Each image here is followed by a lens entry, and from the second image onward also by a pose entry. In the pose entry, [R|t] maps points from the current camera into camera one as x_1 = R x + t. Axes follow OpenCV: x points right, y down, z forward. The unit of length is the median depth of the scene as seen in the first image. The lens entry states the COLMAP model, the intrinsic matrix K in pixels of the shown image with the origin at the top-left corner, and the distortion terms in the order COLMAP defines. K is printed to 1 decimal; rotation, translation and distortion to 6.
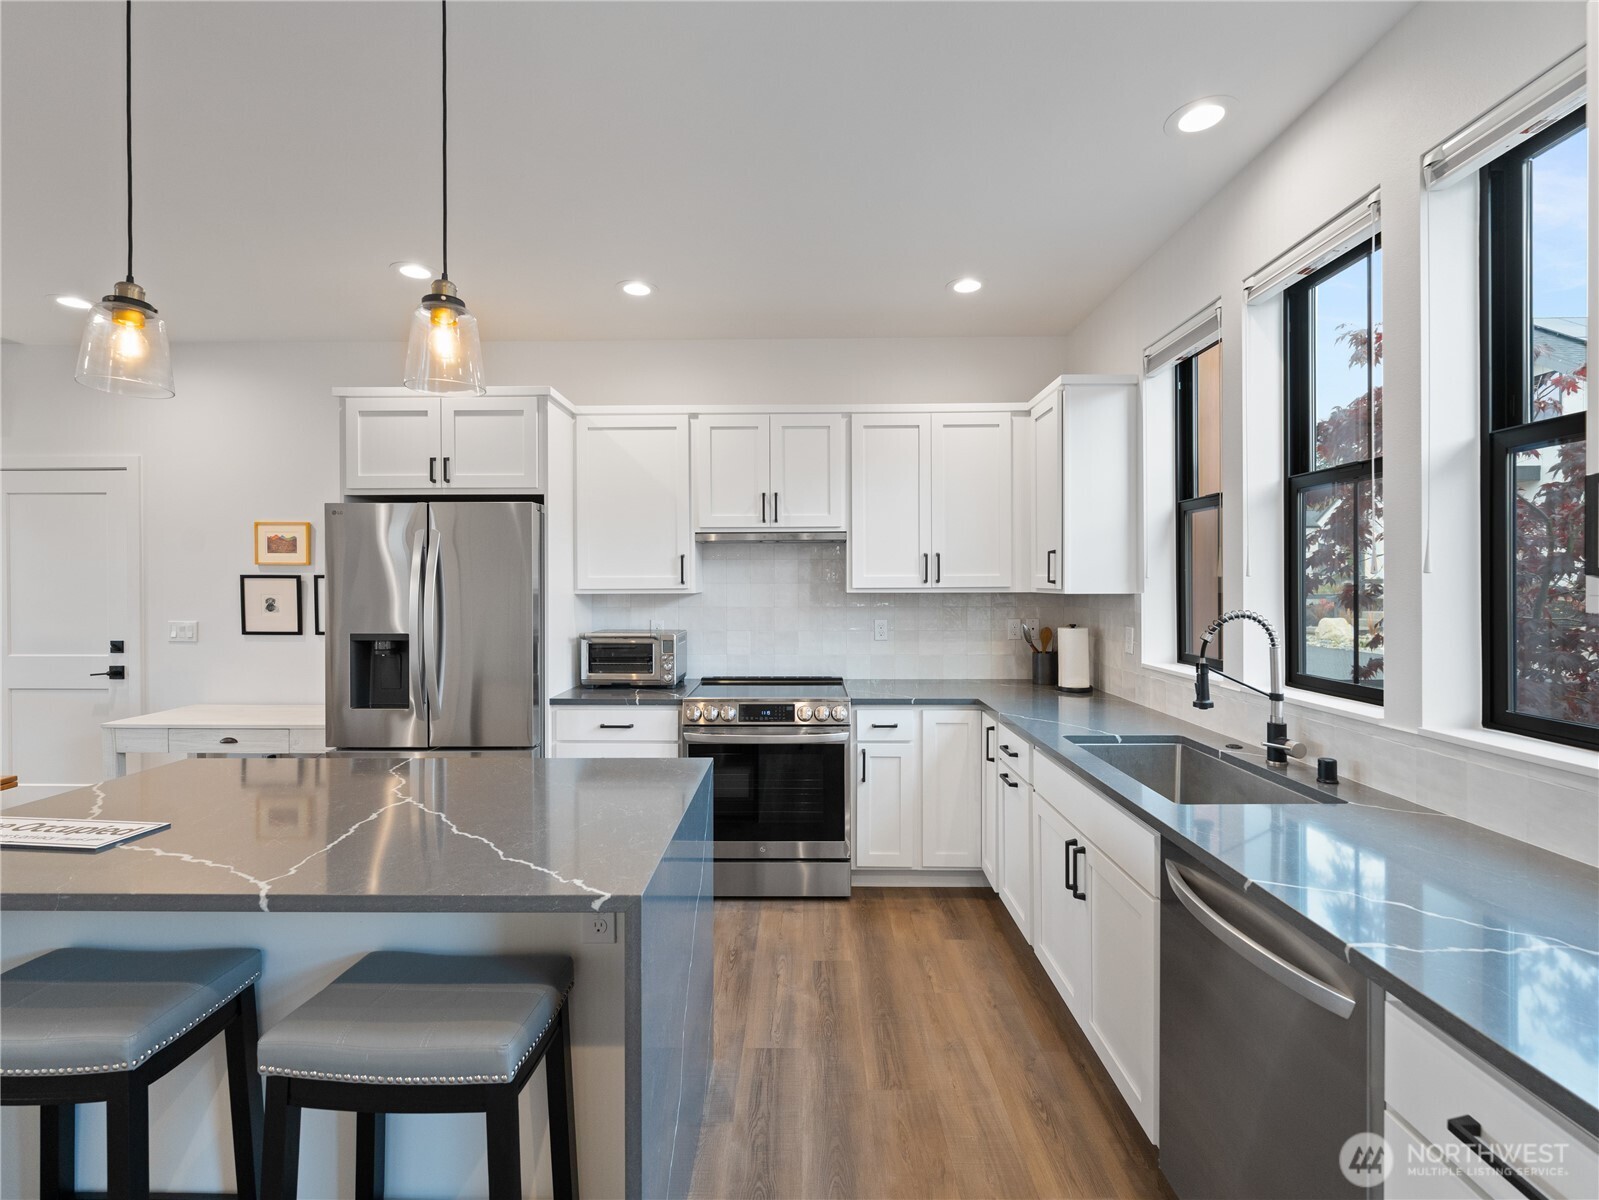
lens RADIAL K [[725.9, 0, 797.0], [0, 725.9, 588.3], [0, 0, 1]] dist [0.000756, -0.000978]
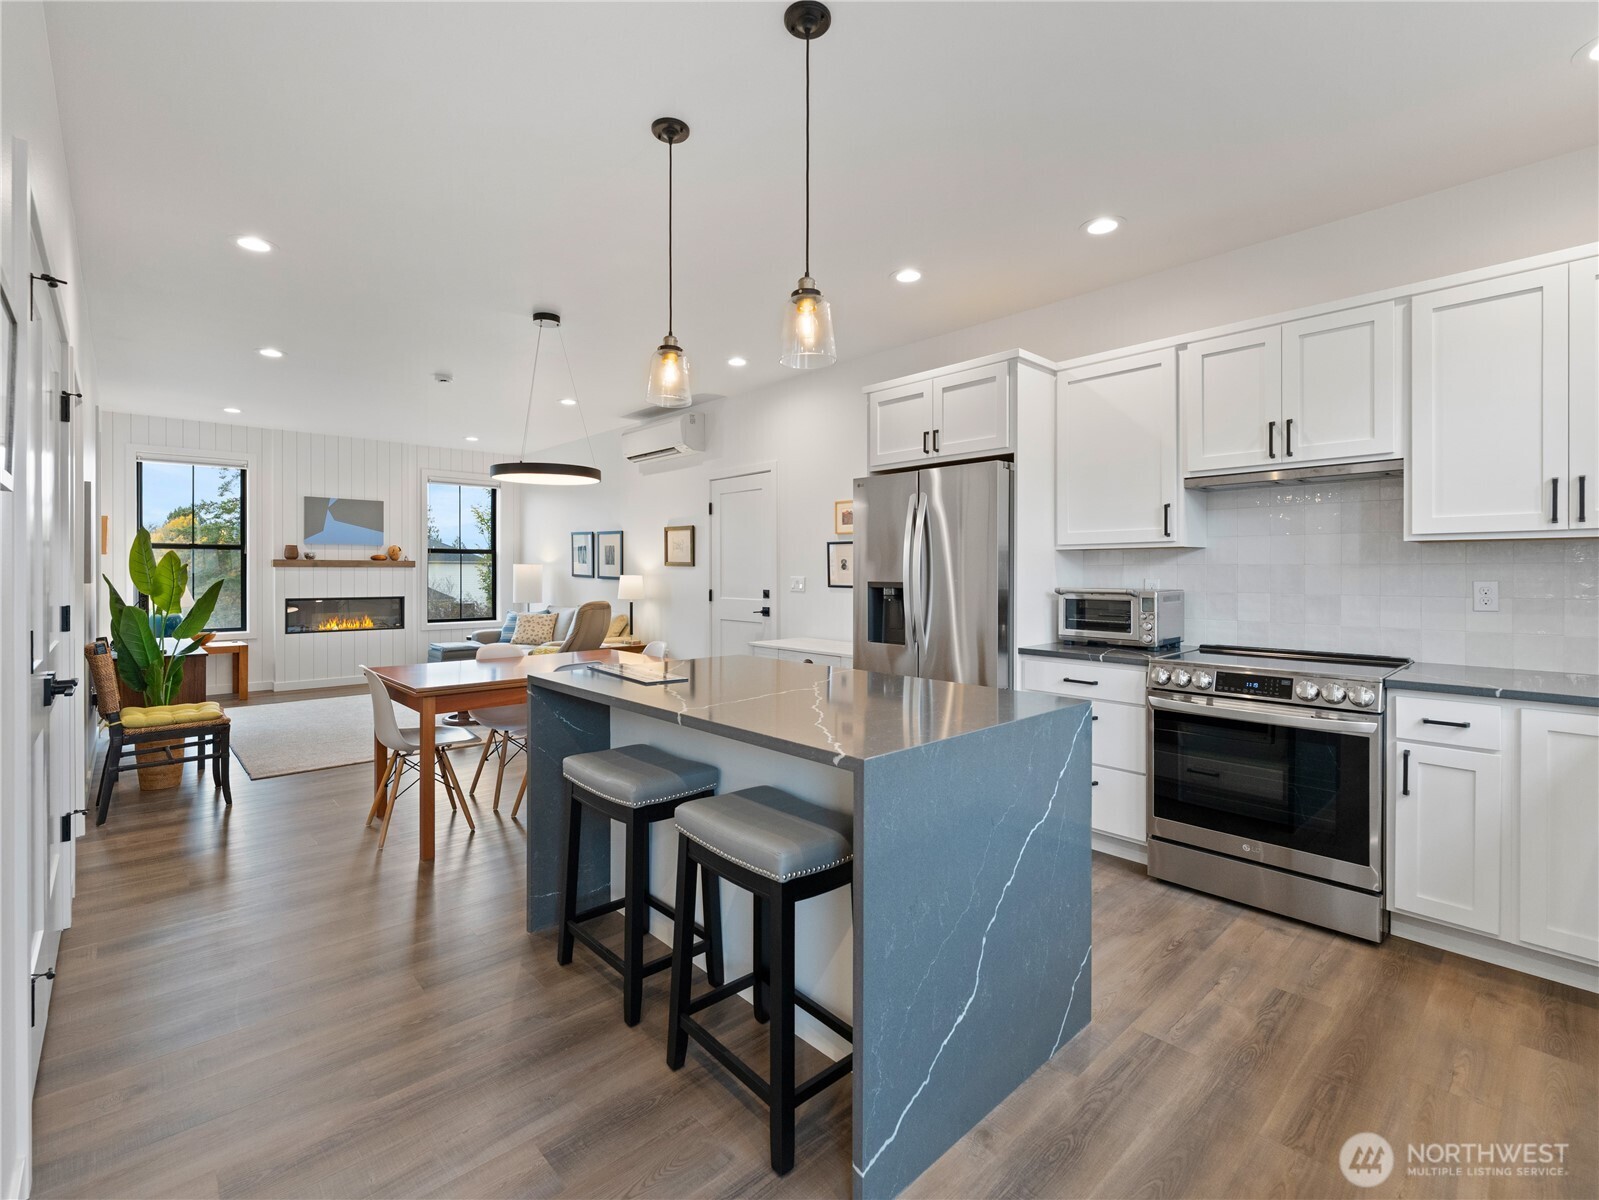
lens RADIAL K [[733.8, 0, 793.8], [0, 733.8, 573.5], [0, 0, 1]] dist [0.001010, -0.001276]
pose [[0.685454, 0.004687, -0.728100, 0.195948], [-0.005452, 0.999984, 0.001304, 0.043356], [0.728095, 0.003076, 0.685469, 0.039502]]
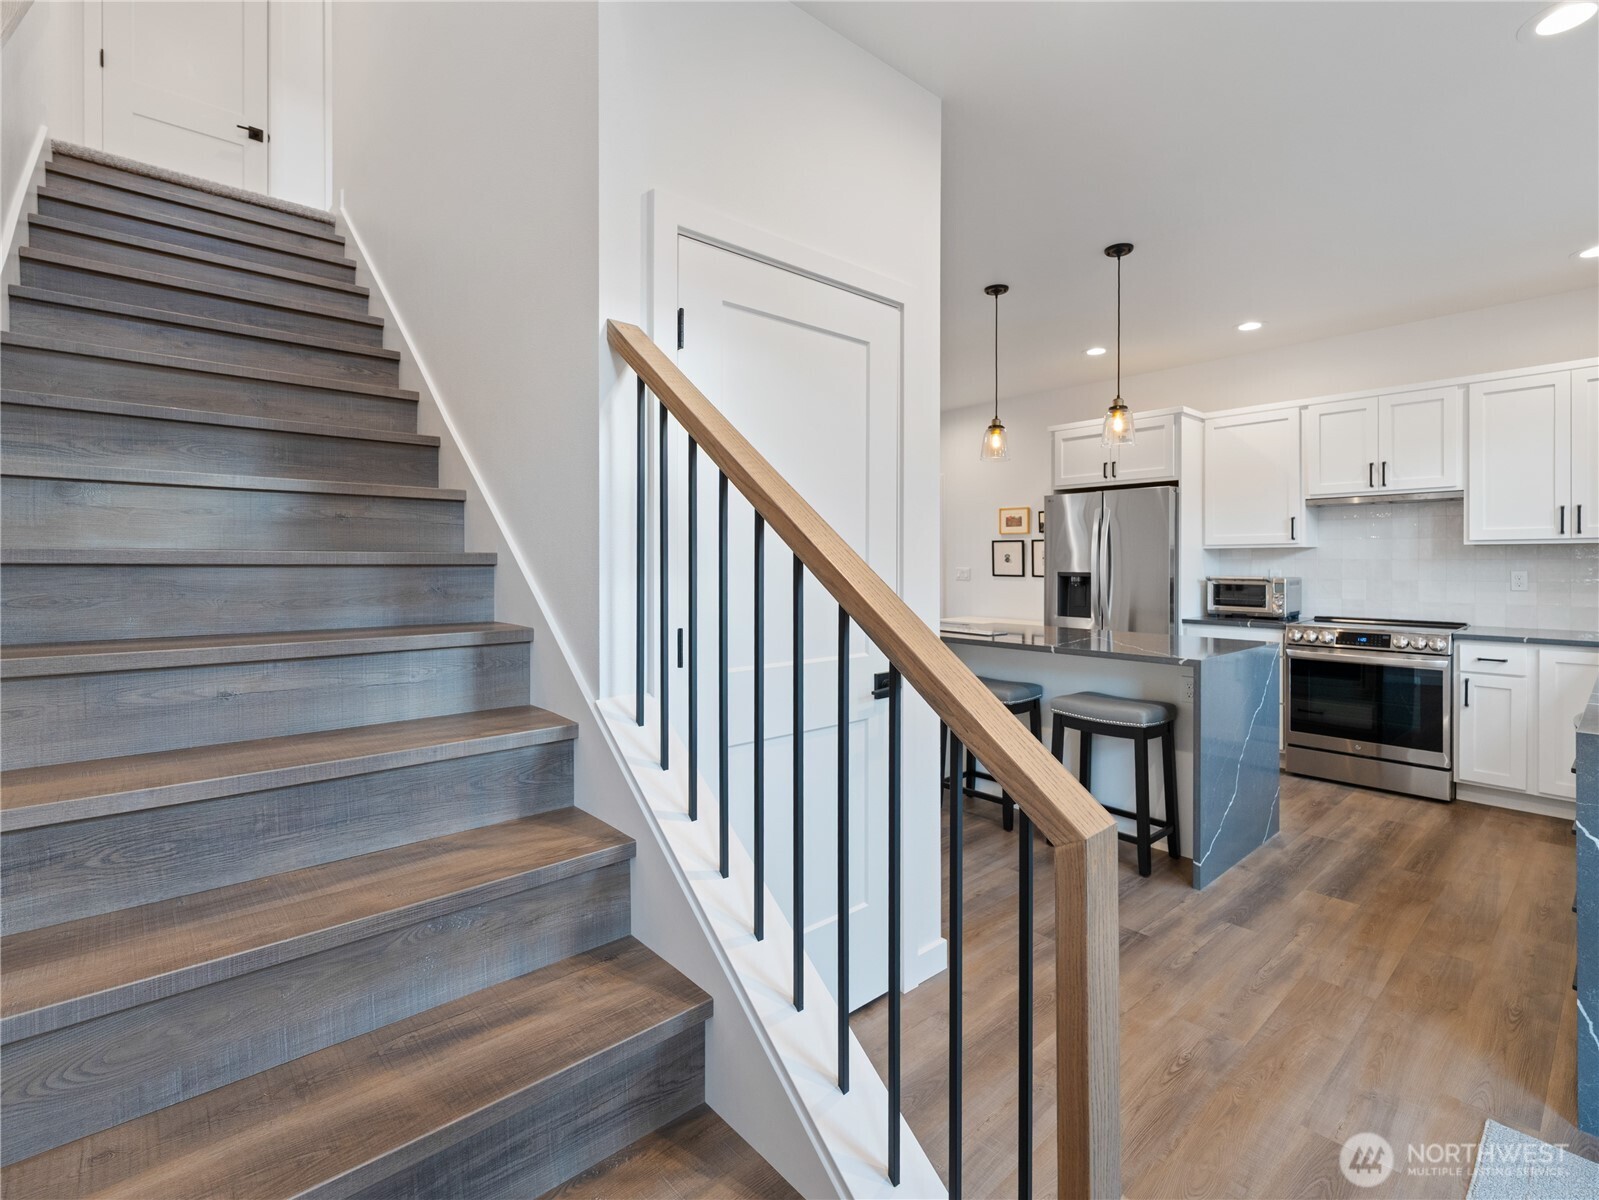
lens RADIAL K [[741.9, 0, 800.0], [0, 741.9, 564.9], [0, 0, 1]] dist [-0.000419, -0.001197]
pose [[0.668460, 0.004736, -0.743733, 0.245614], [-0.002696, 0.999989, 0.003945, 0.037269], [0.743743, -0.000632, 0.668465, -0.550051]]
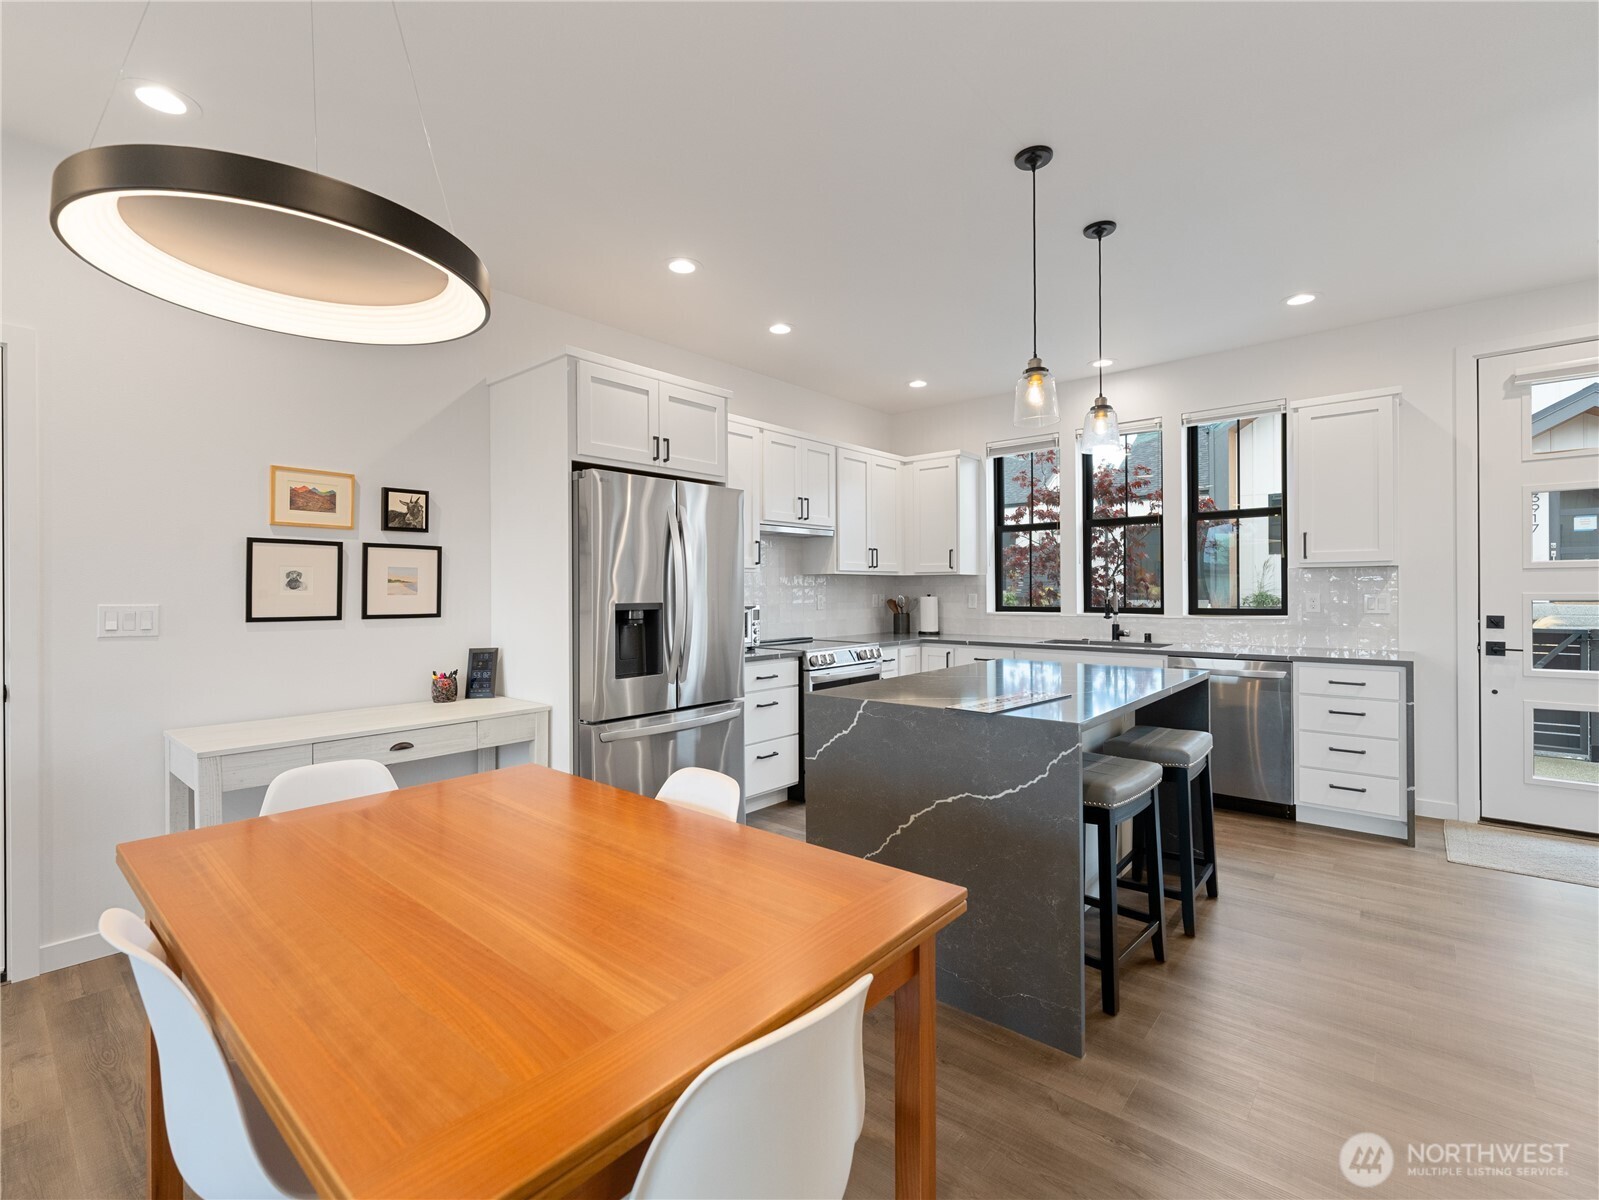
lens RADIAL K [[725.9, 0, 797.0], [0, 725.9, 588.3], [0, 0, 1]] dist [0.000756, -0.000978]
pose [[0.644658, 0.001087, 0.764470, -1.105934], [0.008713, 0.999924, -0.008769, 0.048162], [-0.764421, 0.012314, 0.644599, 0.157498]]
